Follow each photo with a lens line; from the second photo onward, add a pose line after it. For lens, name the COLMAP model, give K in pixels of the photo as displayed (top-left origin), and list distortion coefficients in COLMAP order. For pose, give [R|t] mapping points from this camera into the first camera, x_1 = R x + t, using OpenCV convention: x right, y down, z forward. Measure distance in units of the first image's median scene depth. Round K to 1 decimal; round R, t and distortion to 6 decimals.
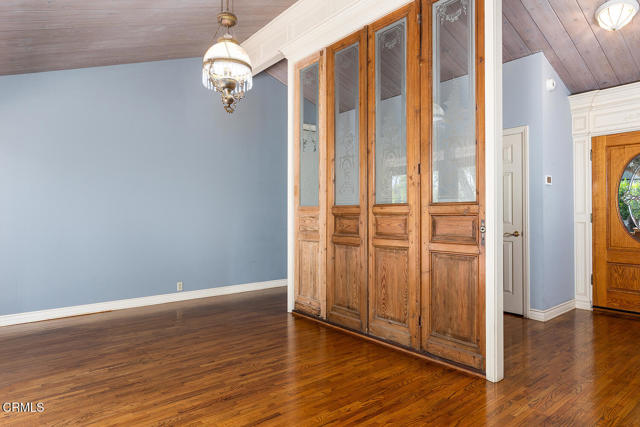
lens RADIAL K [[388.8, 0, 320.0], [0, 388.8, 213.5], [0, 0, 1]] dist [0.000657, 0.000623]
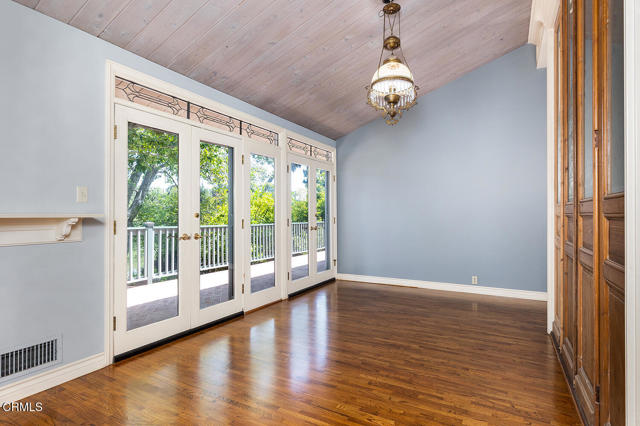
lens RADIAL K [[335.9, 0, 320.0], [0, 335.9, 213.0], [0, 0, 1]] dist [0.002685, 0.000364]
pose [[0.378683, -0.001911, -0.925524, 0.587043], [0.004123, 0.999991, -0.000378, -0.000636], [0.925517, -0.003673, 0.378688, 0.426376]]
